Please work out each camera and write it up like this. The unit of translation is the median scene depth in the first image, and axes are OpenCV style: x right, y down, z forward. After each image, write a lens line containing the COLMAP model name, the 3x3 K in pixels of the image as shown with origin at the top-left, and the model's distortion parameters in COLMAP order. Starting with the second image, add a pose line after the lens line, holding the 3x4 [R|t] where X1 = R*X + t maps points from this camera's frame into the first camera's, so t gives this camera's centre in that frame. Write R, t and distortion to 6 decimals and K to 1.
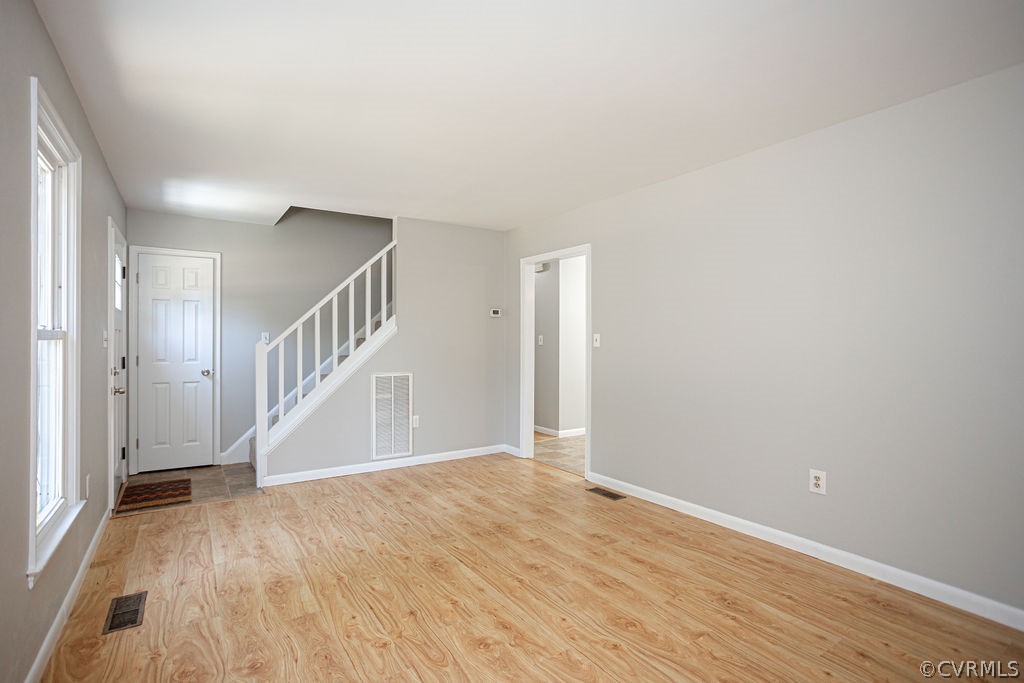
lens RADIAL K [[475.2, 0, 502.9], [0, 475.2, 344.0], [0, 0, 1]] dist [-0.017174, 0.005860]
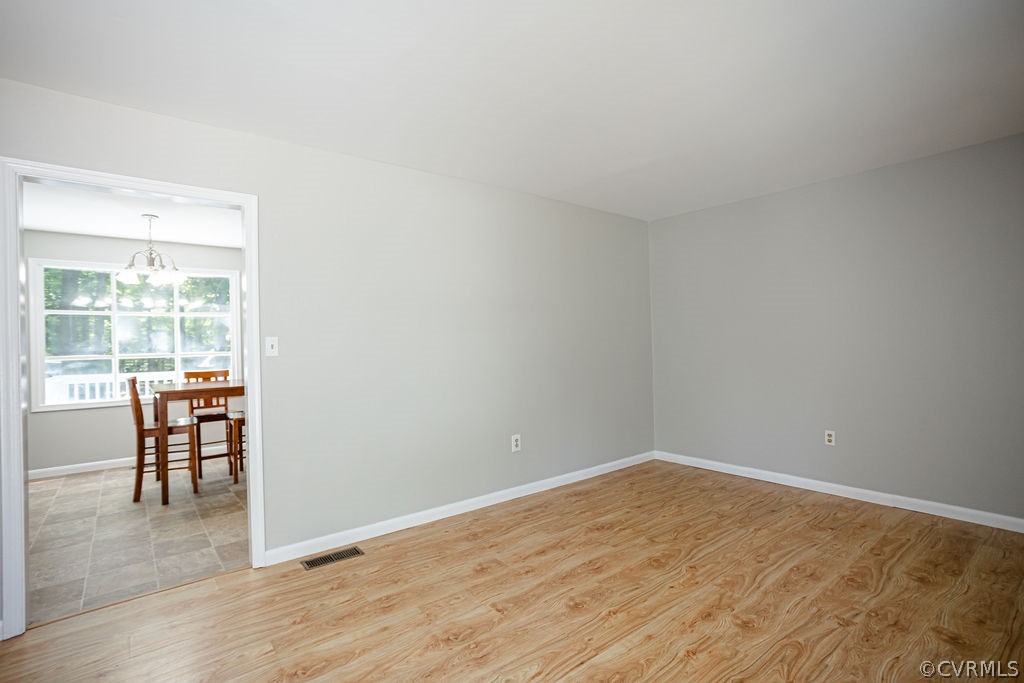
lens RADIAL K [[475.2, 0, 502.1], [0, 475.2, 339.3], [0, 0, 1]] dist [-0.017174, 0.005860]
pose [[-0.067427, 0.015583, 0.997603, -0.764916], [0.024573, 0.999601, -0.013953, -0.001283], [-0.997422, 0.023574, -0.067783, 1.148971]]
